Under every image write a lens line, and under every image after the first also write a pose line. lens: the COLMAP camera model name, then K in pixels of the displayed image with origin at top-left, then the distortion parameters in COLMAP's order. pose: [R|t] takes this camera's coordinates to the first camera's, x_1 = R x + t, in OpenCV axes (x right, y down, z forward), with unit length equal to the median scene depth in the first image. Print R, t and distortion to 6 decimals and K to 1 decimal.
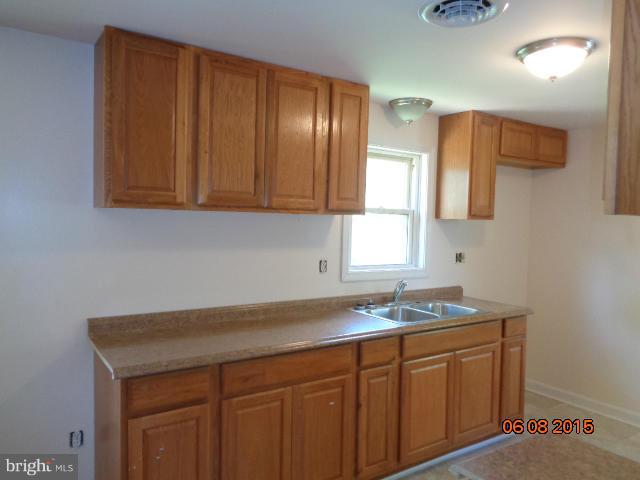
lens RADIAL K [[480.2, 0, 320.0], [0, 480.2, 240.0], [0, 0, 1]] dist [0.008785, 0.002860]
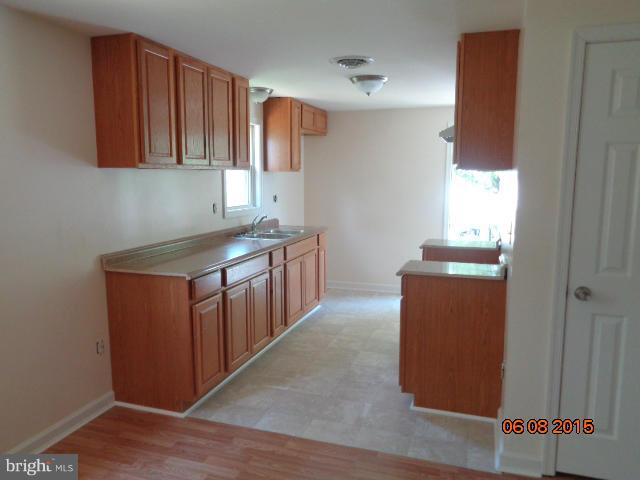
lens RADIAL K [[480.2, 0, 320.0], [0, 480.2, 240.0], [0, 0, 1]] dist [0.008785, 0.002860]
pose [[0.796280, -0.104674, 0.595803, -0.563457], [0.044379, 0.992370, 0.115034, -0.000033], [-0.603298, -0.065158, 0.794849, -0.271622]]
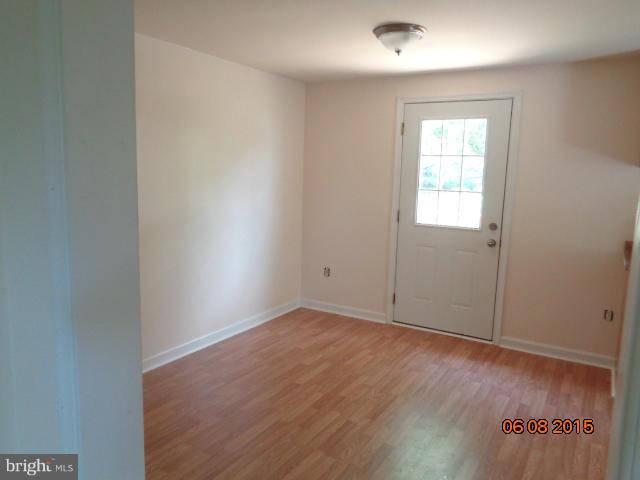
lens RADIAL K [[480.2, 0, 320.0], [0, 480.2, 240.0], [0, 0, 1]] dist [0.008785, 0.002860]
pose [[0.414368, 0.119076, -0.902286, 0.357594], [-0.055025, 0.992868, 0.105761, 0.038404], [0.908444, 0.005824, 0.417965, -0.372905]]
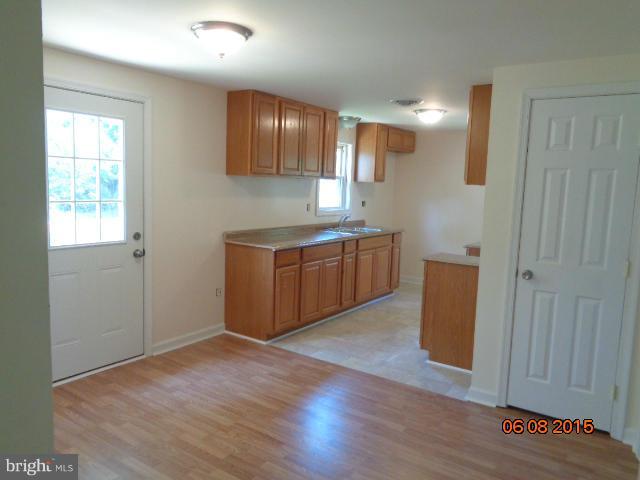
lens RADIAL K [[480.2, 0, 320.0], [0, 480.2, 240.0], [0, 0, 1]] dist [0.008785, 0.002860]
pose [[0.932301, -0.032786, 0.360194, -0.595191], [0.001177, 0.996153, 0.087627, 0.017686], [-0.361682, -0.081271, 0.928753, -0.702569]]
